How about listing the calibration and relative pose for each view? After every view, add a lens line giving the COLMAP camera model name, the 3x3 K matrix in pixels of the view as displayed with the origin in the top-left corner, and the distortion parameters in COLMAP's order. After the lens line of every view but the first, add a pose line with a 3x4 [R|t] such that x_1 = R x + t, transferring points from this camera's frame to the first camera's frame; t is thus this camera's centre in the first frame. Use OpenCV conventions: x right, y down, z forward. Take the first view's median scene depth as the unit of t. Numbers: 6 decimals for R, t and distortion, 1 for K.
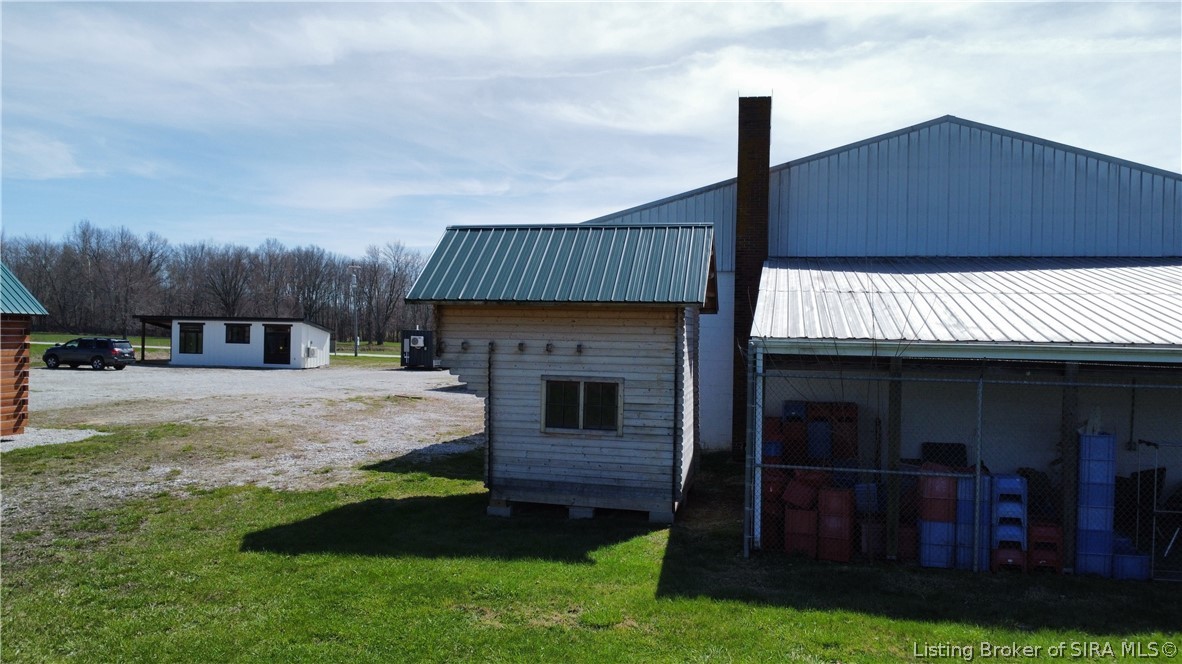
lens RADIAL K [[891.4, 0, 590.9], [0, 891.4, 332.7], [0, 0, 1]] dist [0.009013, -0.009507]
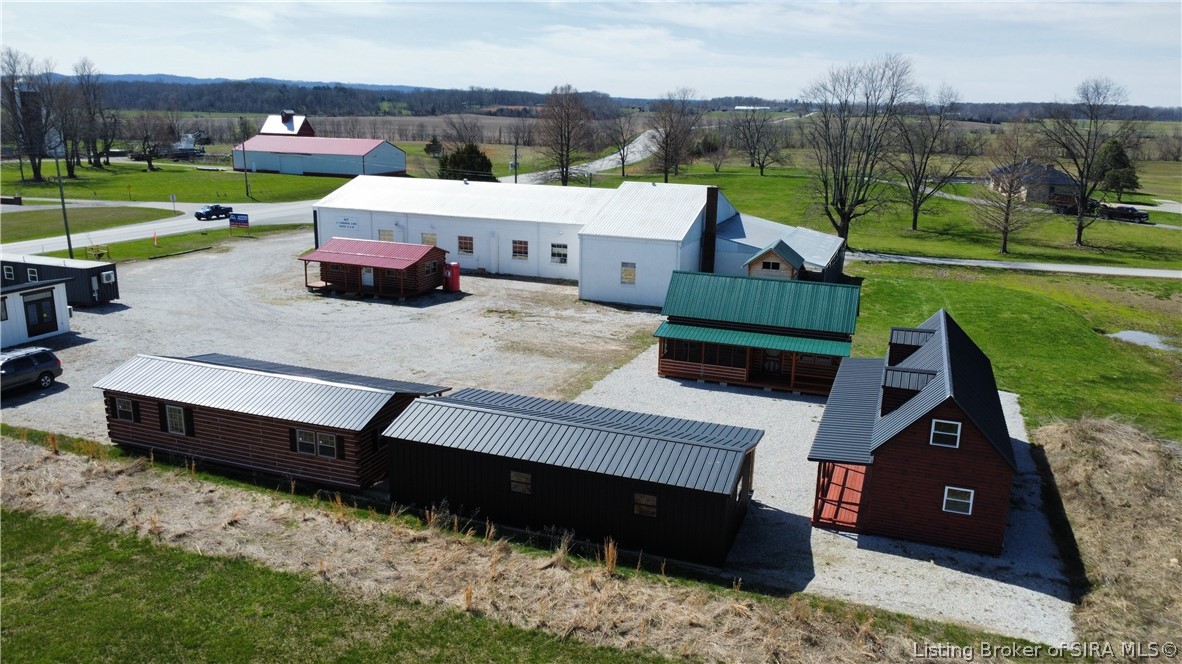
lens RADIAL K [[890.3, 0, 590.4], [0, 890.3, 331.1], [0, 0, 1]] dist [0.006027, -0.011073]
pose [[0.140854, -0.257285, 0.956015, -3.014039], [-0.022824, 0.964541, 0.262943, -0.572328], [-0.989767, -0.058857, 0.129987, 0.938238]]
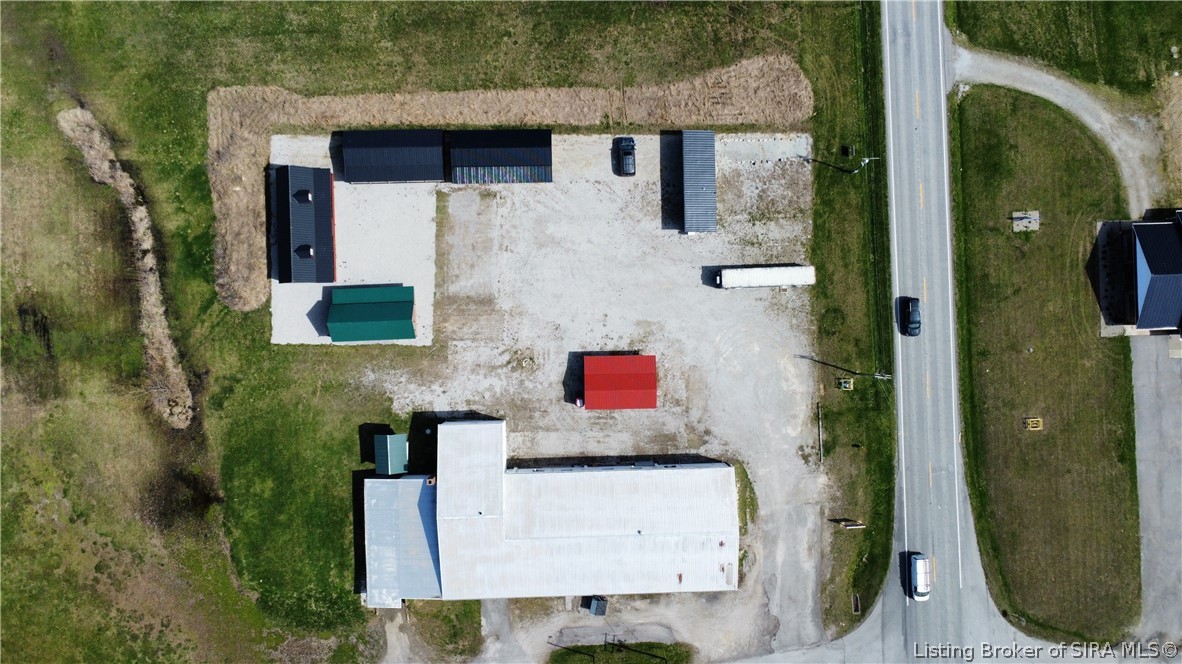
lens RADIAL K [[883.5, 0, 594.5], [0, 883.5, 331.7], [0, 0, 1]] dist [0.006584, 0.001010]
pose [[0.232874, 0.972498, -0.004056, -0.398513], [-0.022483, 0.009553, 0.999702, -5.083755], [0.972247, -0.232714, 0.024090, 1.894921]]
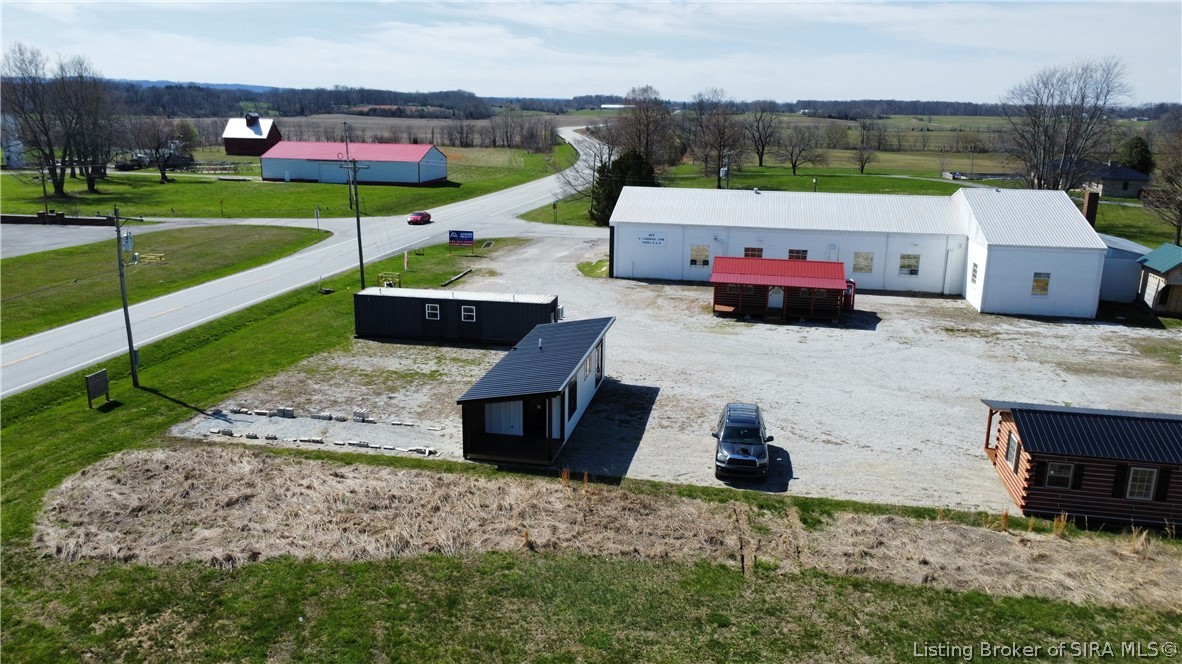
lens RADIAL K [[888.4, 0, 596.7], [0, 888.4, 329.7], [0, 0, 1]] dist [0.007561, -0.007180]
pose [[-0.028589, -0.260367, 0.965086, -2.882443], [-0.020763, 0.965427, 0.259844, -0.554925], [-0.999376, -0.012610, -0.033007, 2.765061]]
